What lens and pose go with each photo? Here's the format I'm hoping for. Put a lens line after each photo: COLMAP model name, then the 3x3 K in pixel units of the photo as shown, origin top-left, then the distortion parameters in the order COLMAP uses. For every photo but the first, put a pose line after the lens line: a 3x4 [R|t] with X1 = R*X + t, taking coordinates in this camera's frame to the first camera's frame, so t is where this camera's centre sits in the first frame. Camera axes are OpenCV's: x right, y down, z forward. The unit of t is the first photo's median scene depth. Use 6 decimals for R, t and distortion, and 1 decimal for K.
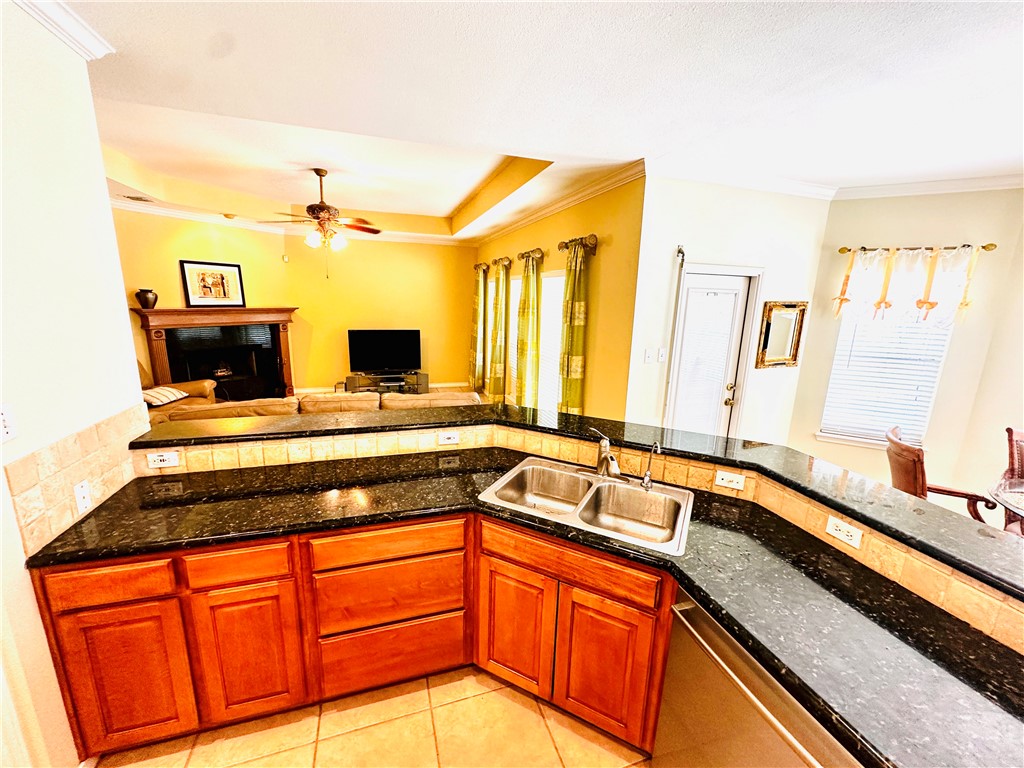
lens RADIAL K [[408.4, 0, 513.0], [0, 408.4, 386.0], [0, 0, 1]] dist [-0.002432, 0.000297]
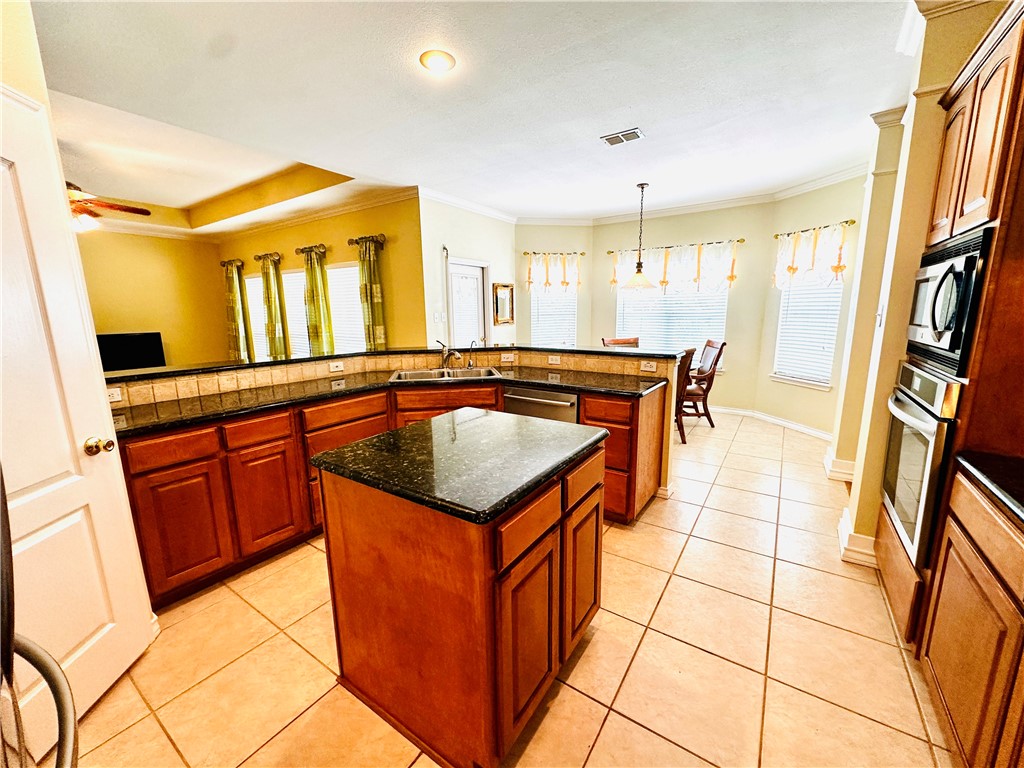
lens RADIAL K [[408.4, 0, 514.3], [0, 408.4, 383.2], [0, 0, 1]] dist [-0.002432, 0.000297]
pose [[0.790406, -0.144475, 0.595302, -0.323226], [0.165487, 0.986018, 0.019574, 0.160703], [-0.589806, 0.083044, 0.803263, -0.303286]]
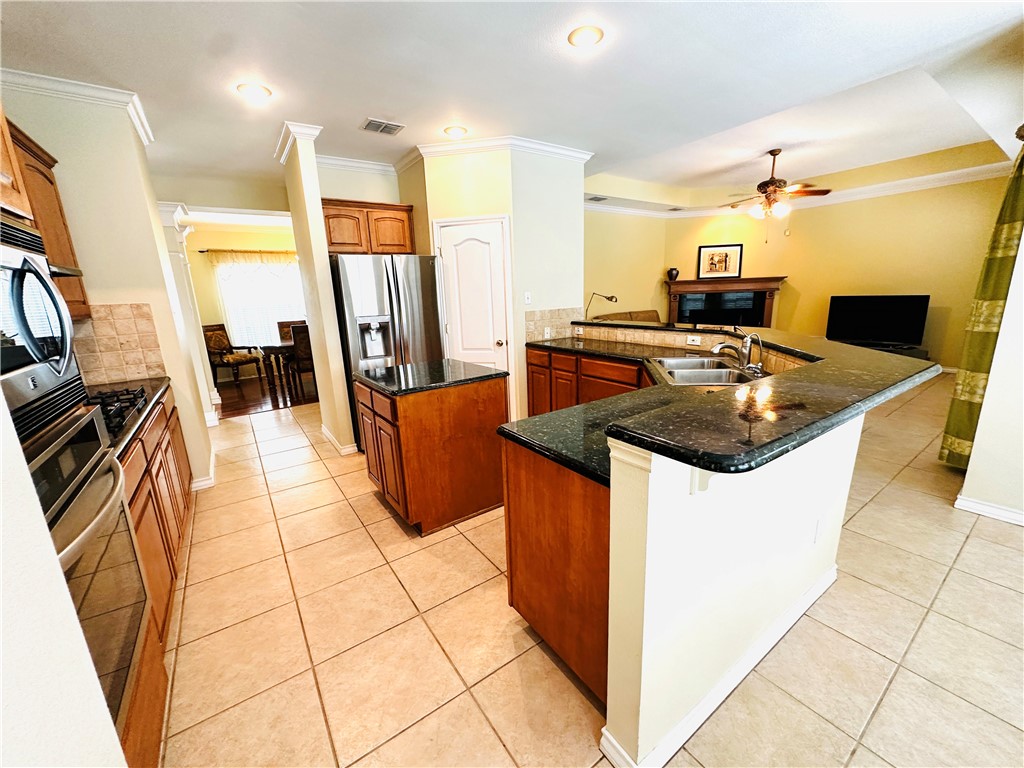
lens RADIAL K [[408.4, 0, 511.8], [0, 408.4, 386.0], [0, 0, 1]] dist [-0.002432, 0.000297]
pose [[0.284169, 0.180704, -0.941591, 0.645861], [-0.161167, 0.977107, 0.138880, 0.117140], [0.945131, 0.112288, 0.306786, -0.014400]]
